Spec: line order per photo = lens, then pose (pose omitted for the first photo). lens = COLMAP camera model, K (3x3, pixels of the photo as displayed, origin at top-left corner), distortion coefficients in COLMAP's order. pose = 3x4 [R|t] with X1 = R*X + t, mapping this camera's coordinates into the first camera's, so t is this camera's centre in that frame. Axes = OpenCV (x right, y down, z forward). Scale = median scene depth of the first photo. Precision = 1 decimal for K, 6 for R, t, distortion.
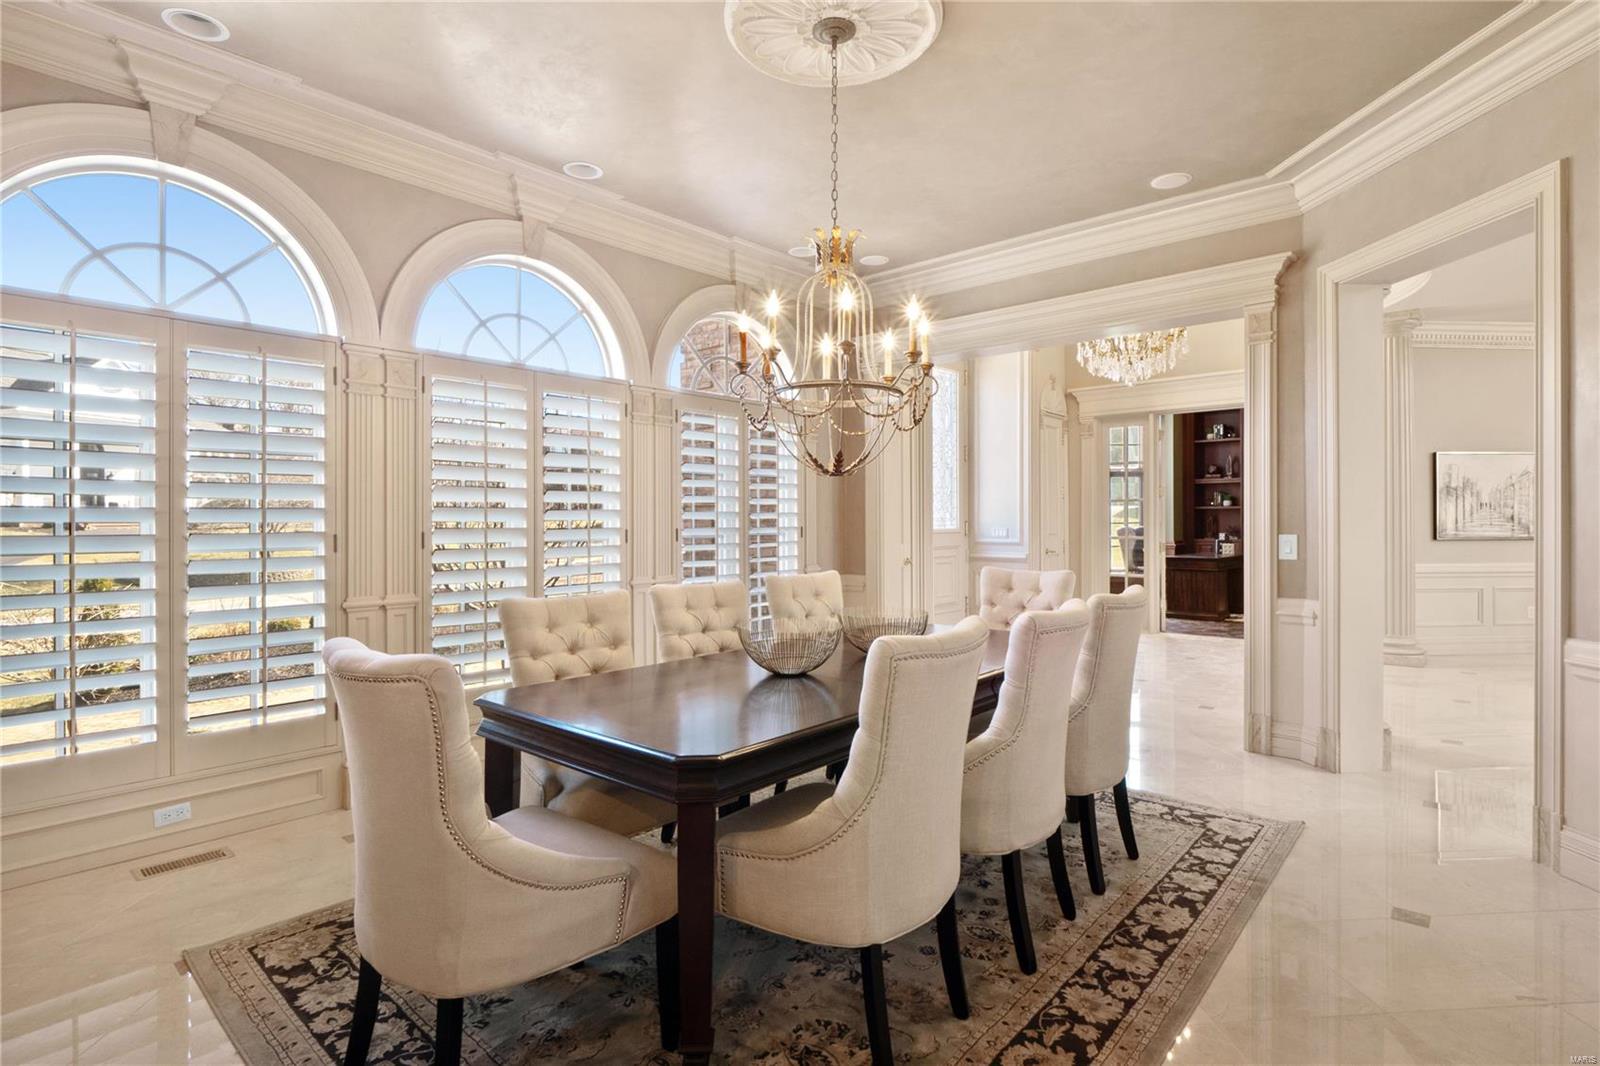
lens RADIAL K [[780.7, 0, 810.6], [0, 780.7, 524.0], [0, 0, 1]] dist [-0.014979, -0.000181]
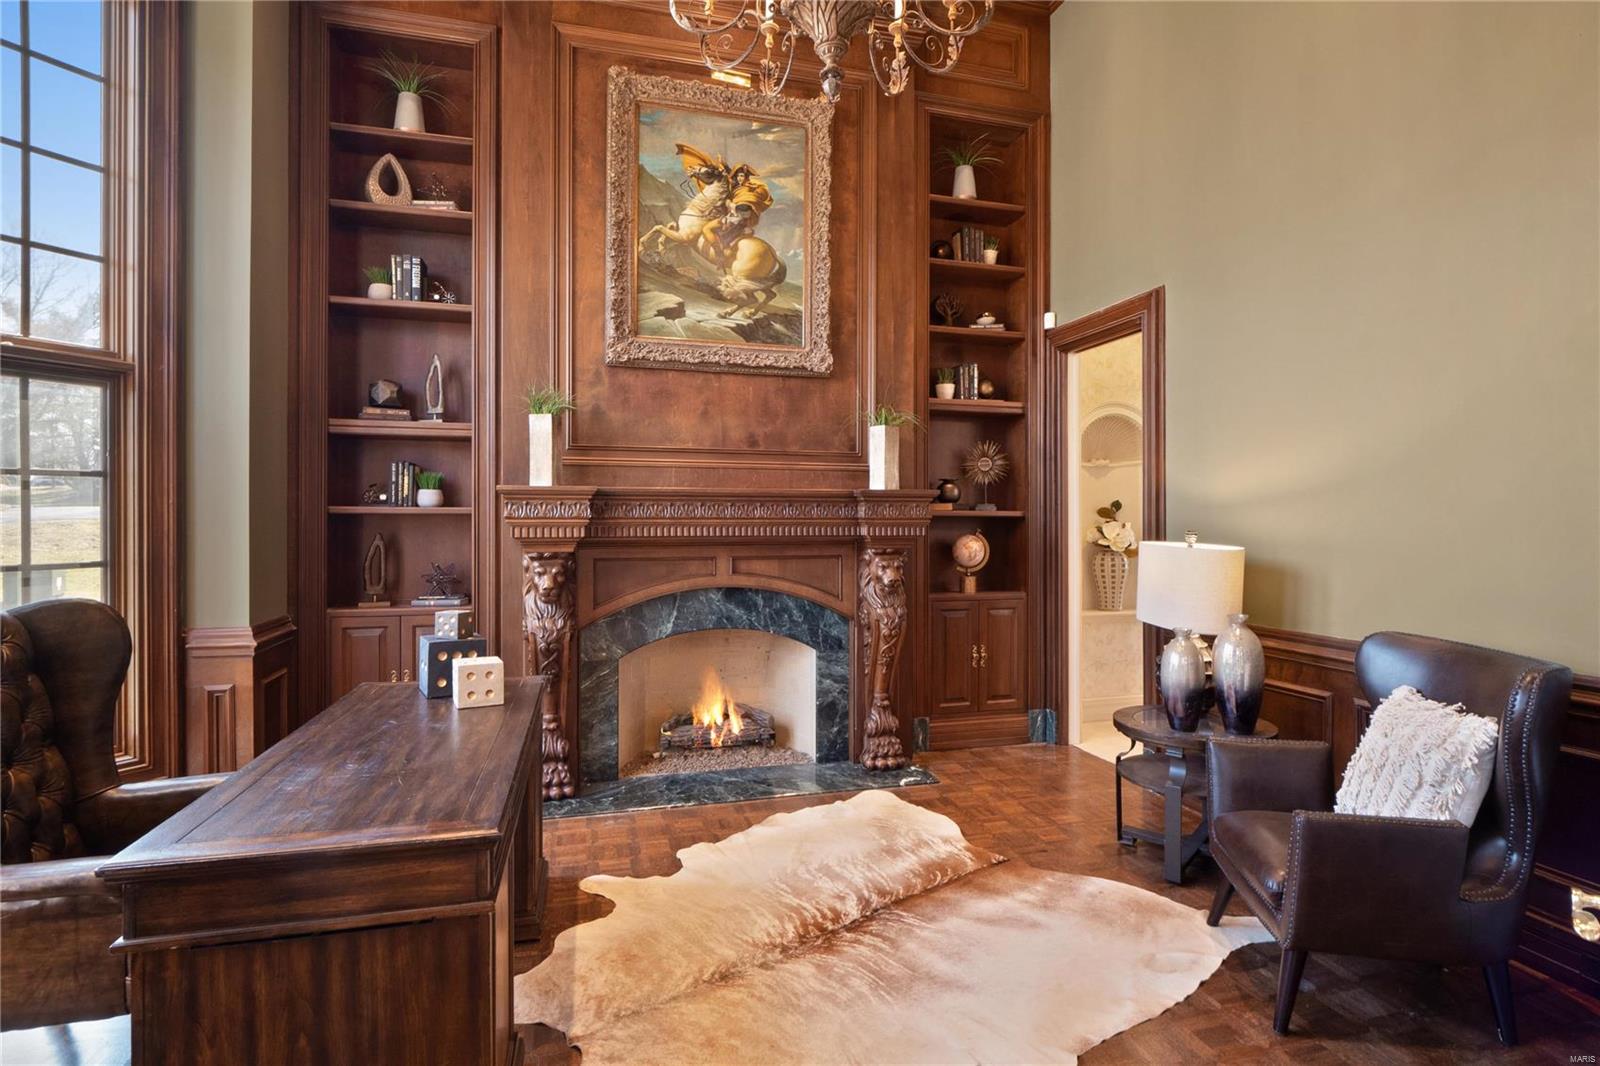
lens RADIAL K [[780.7, 0, 810.6], [0, 780.7, 524.0], [0, 0, 1]] dist [-0.014979, -0.000181]
pose [[0.522931, 0.008691, 0.852331, 0.332584], [0.003354, 0.999919, -0.012254, -0.010545], [-0.852369, 0.009266, 0.522859, 0.677608]]
